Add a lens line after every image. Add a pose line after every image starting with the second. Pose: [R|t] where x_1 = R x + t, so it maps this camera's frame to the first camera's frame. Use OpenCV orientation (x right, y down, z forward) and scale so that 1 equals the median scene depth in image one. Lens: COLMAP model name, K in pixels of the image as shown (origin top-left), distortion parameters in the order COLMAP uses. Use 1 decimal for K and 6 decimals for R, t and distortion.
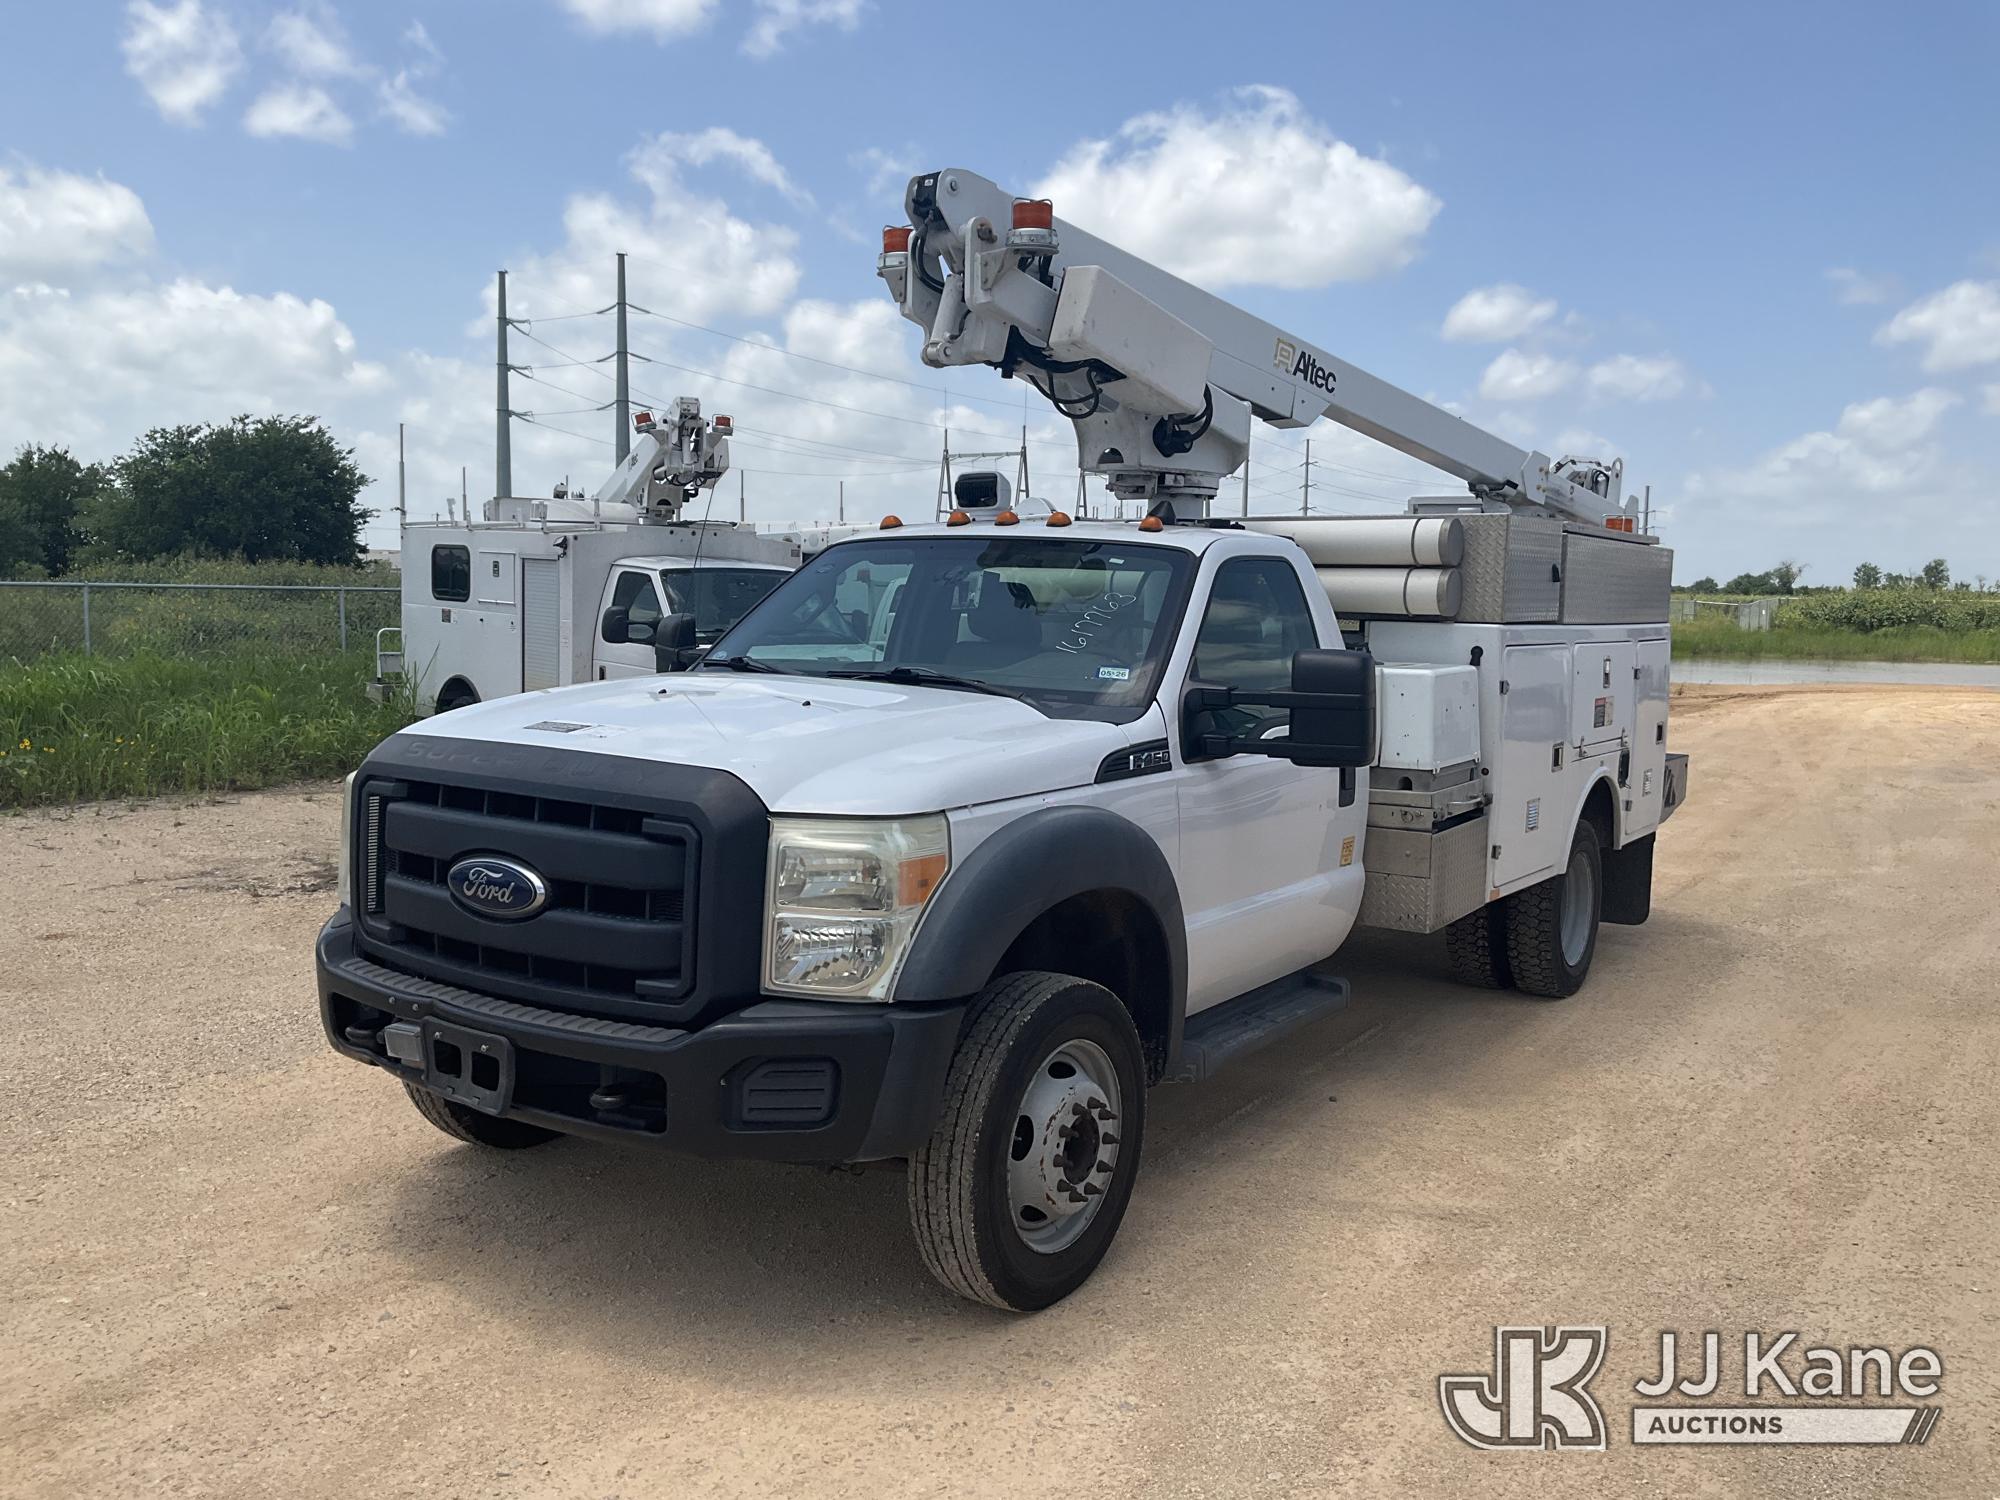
lens RADIAL K [[1749.8, 0, 1016.0], [0, 1749.8, 743.0], [0, 0, 1]] dist [0.036797, 0.018155]
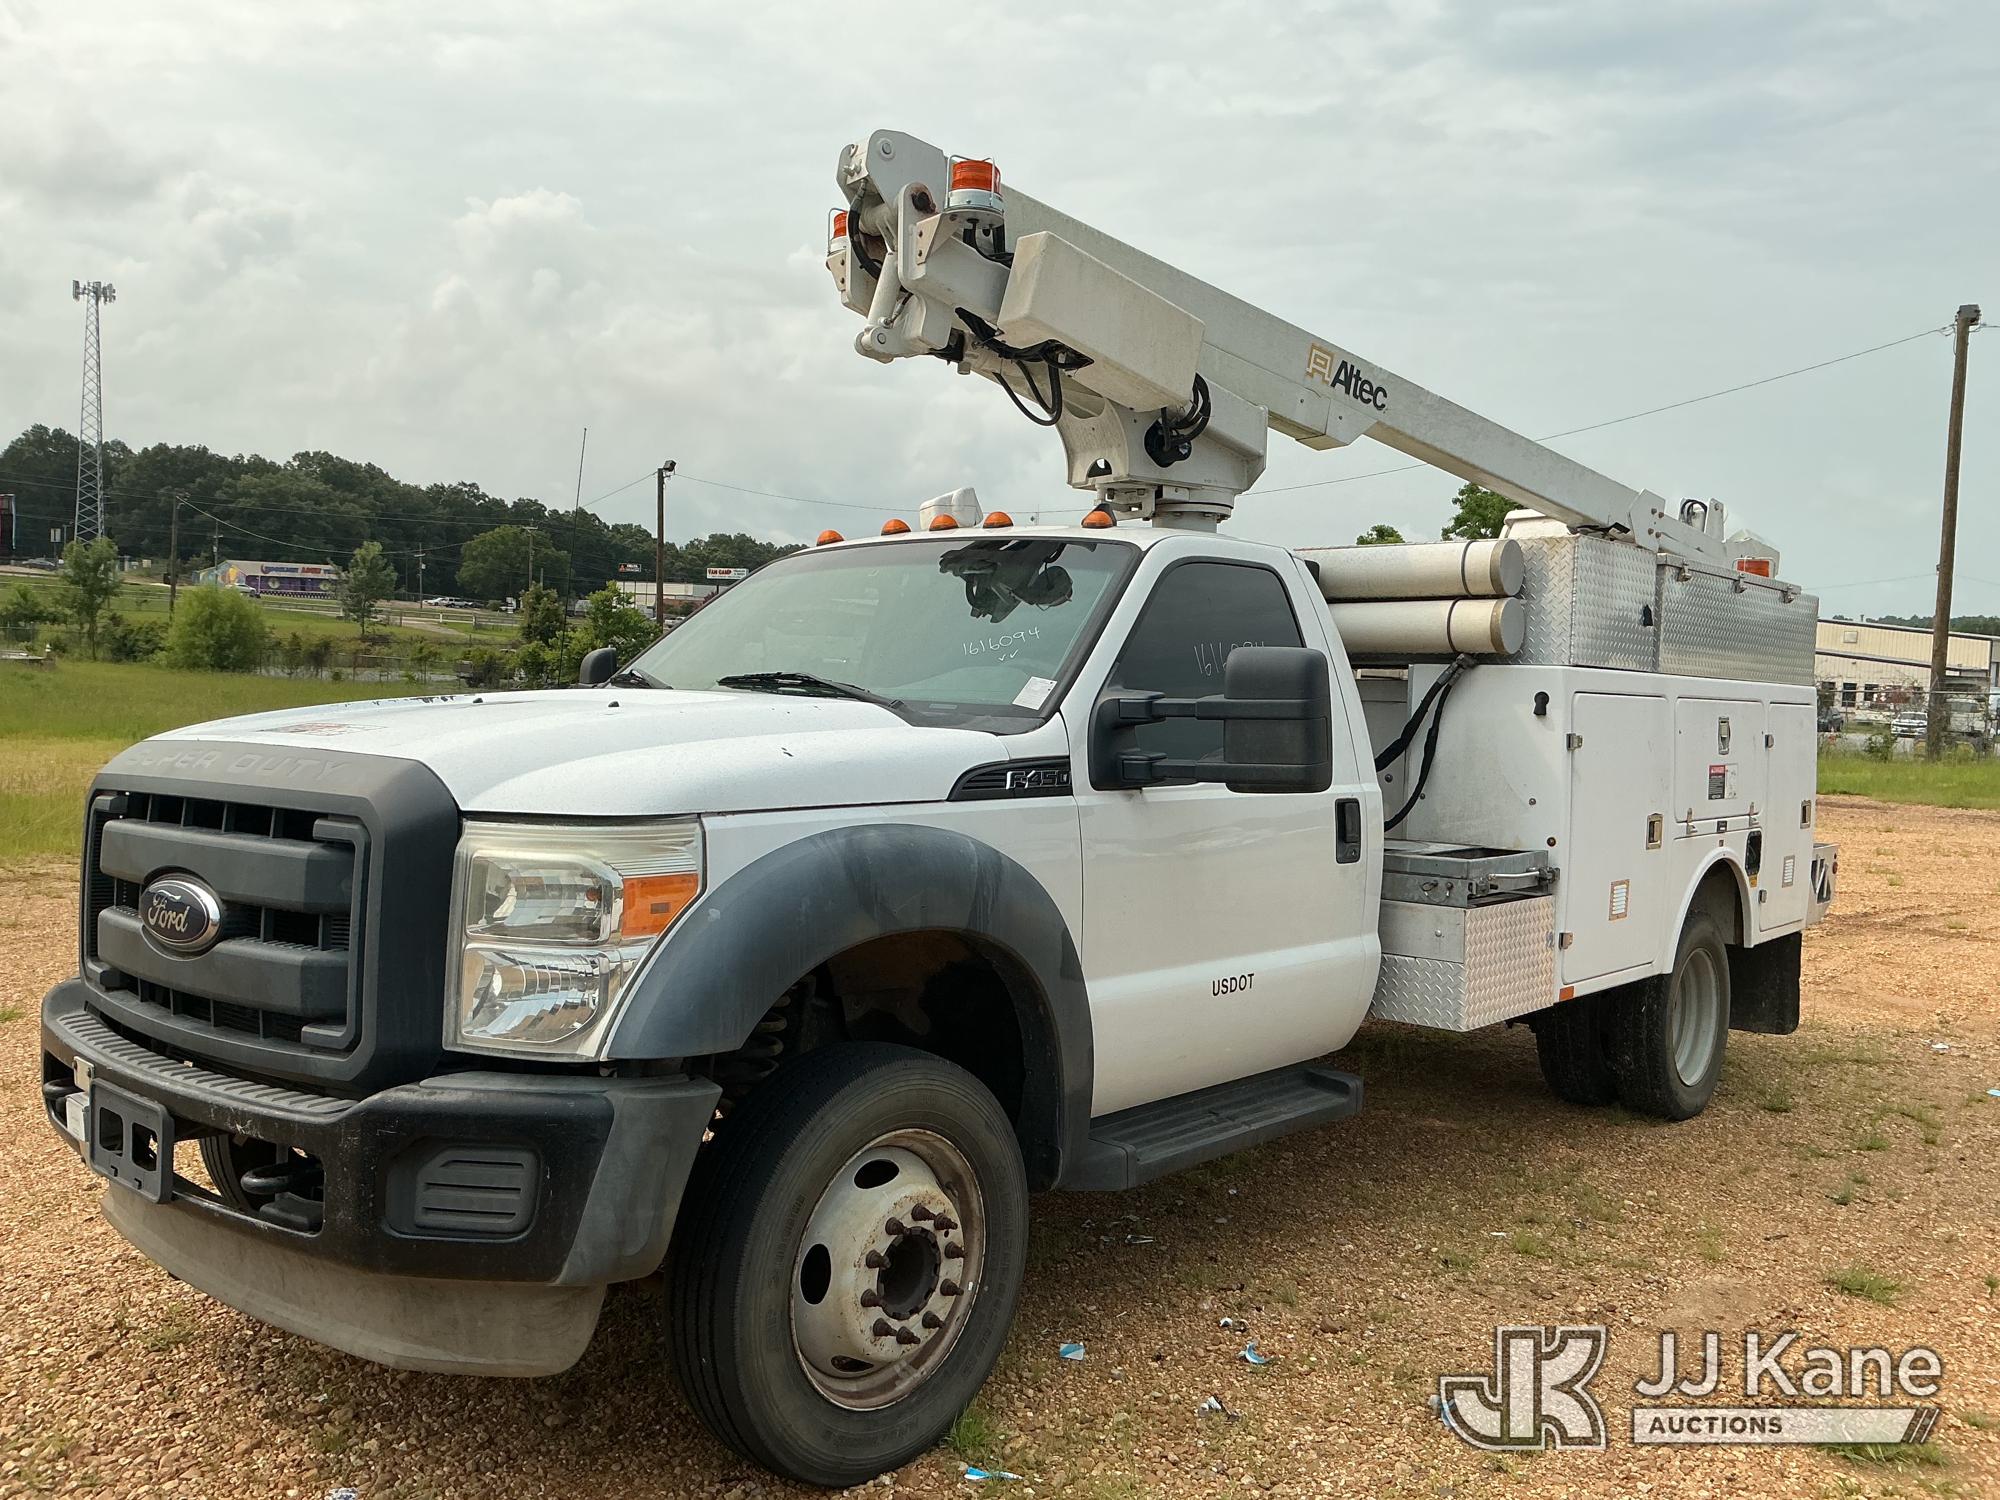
lens RADIAL K [[1749.8, 0, 1015.8], [0, 1749.8, 695.2], [0, 0, 1]] dist [0.036797, 0.018155]
pose [[0.993181, 0.000833, -0.116578, 0.133725], [-0.012530, 0.994945, -0.099635, 0.042601], [0.115905, 0.100417, 0.988171, 0.168556]]
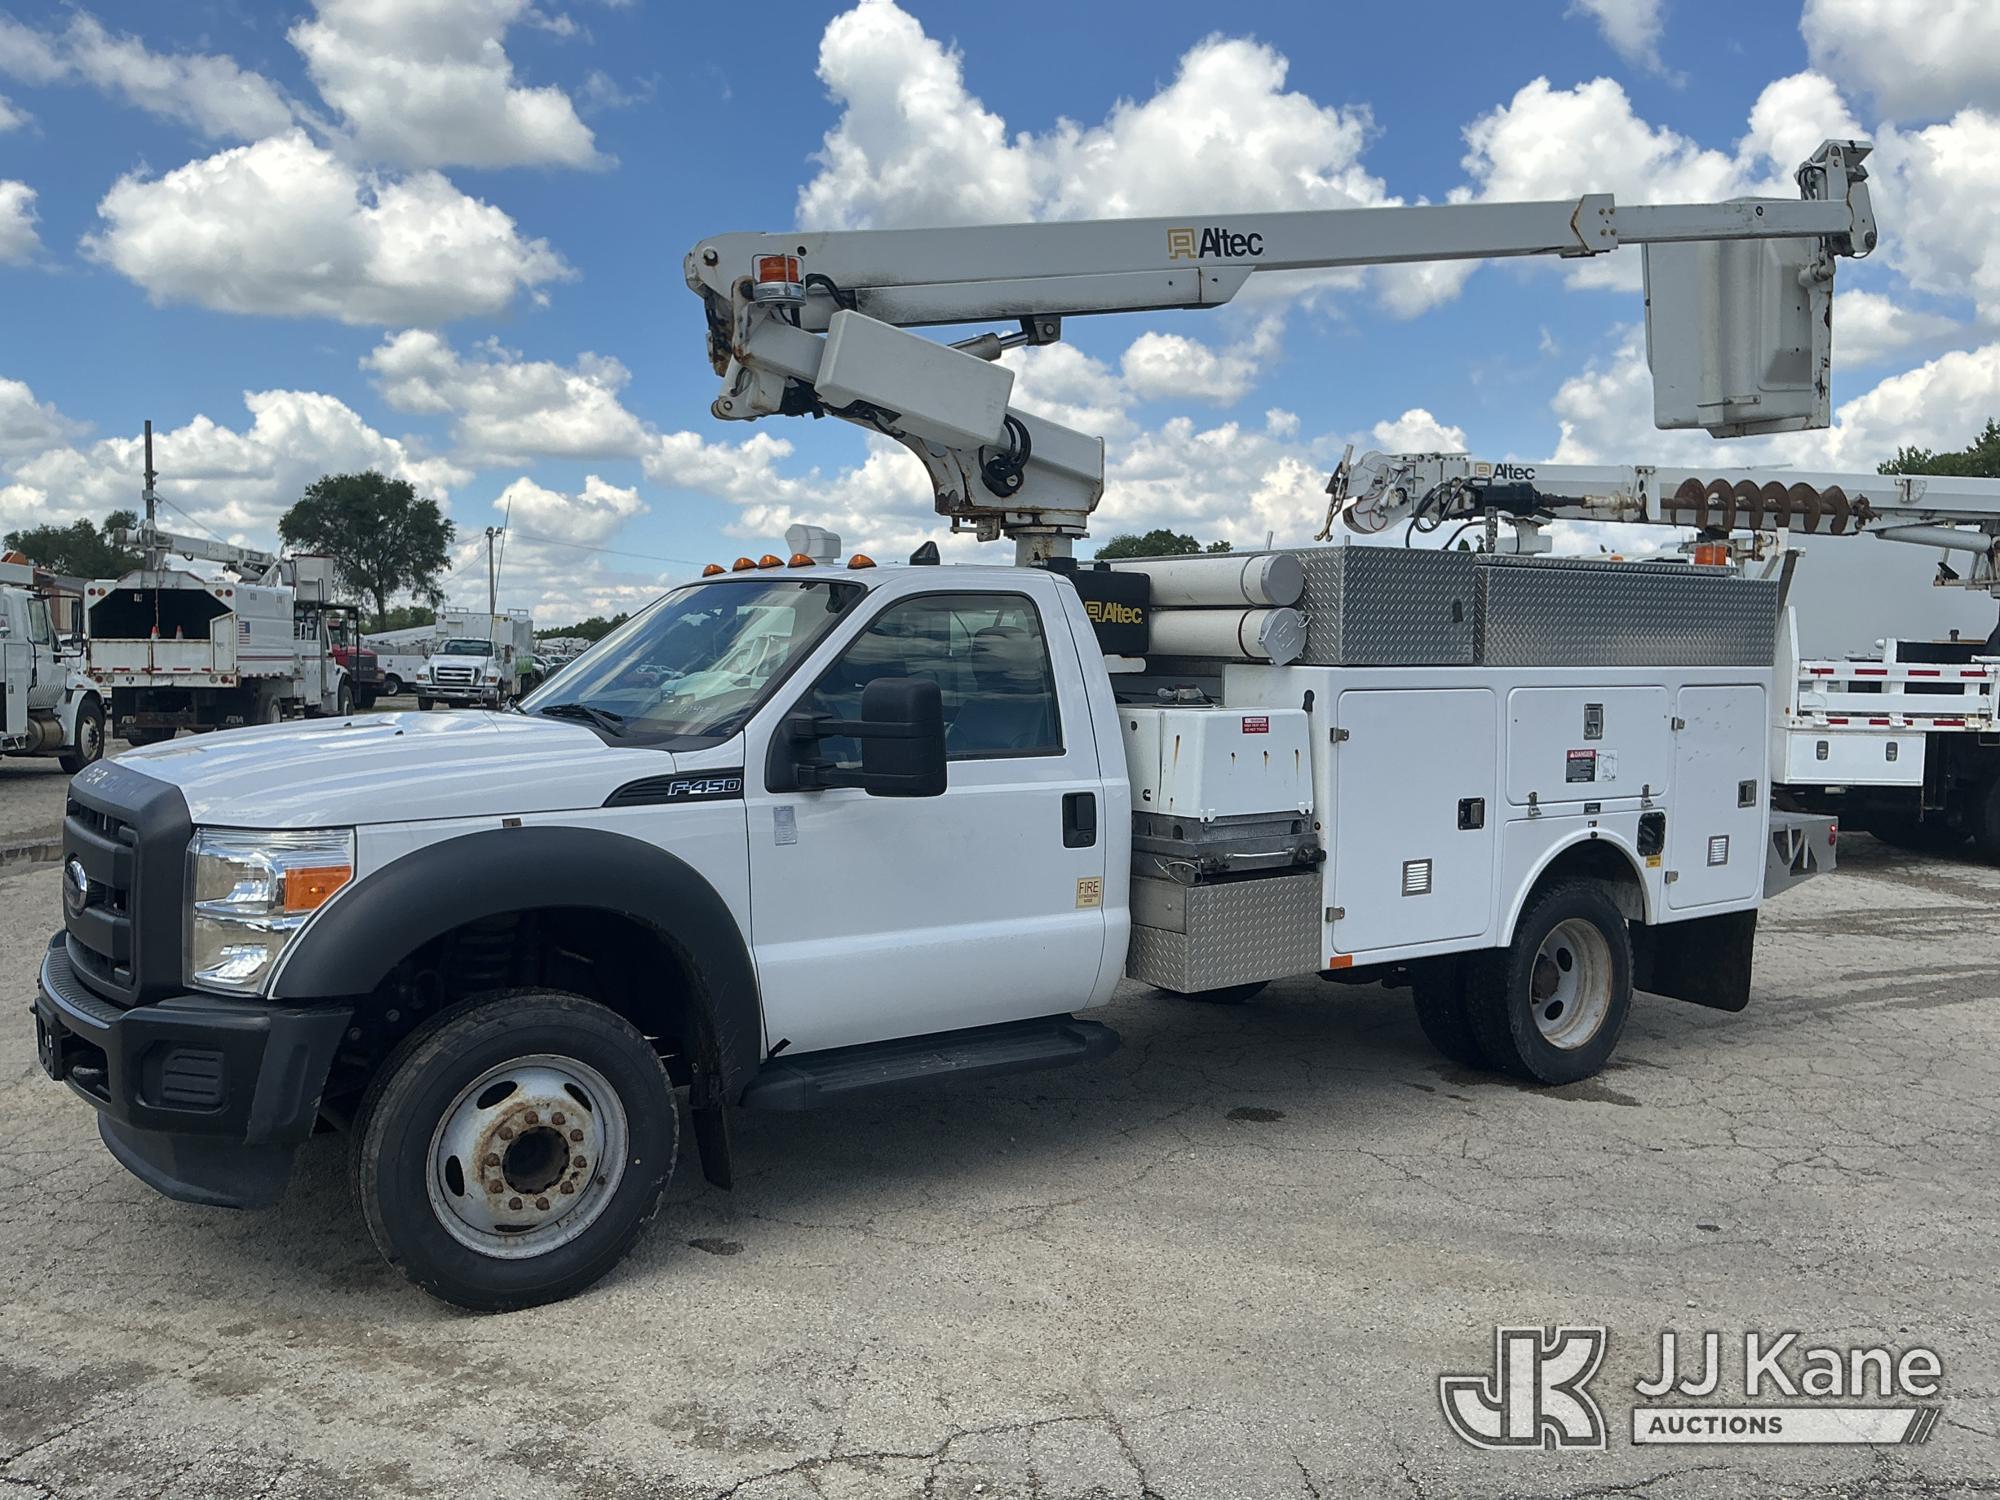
lens RADIAL K [[1749.8, 0, 1006.9], [0, 1749.8, 748.5], [0, 0, 1]] dist [0.036797, 0.018155]
pose [[0.930402, -0.001079, -0.366540, 0.512857], [-0.014007, 0.999161, -0.038495, 0.019660], [0.366274, 0.040950, 0.929606, 0.099605]]
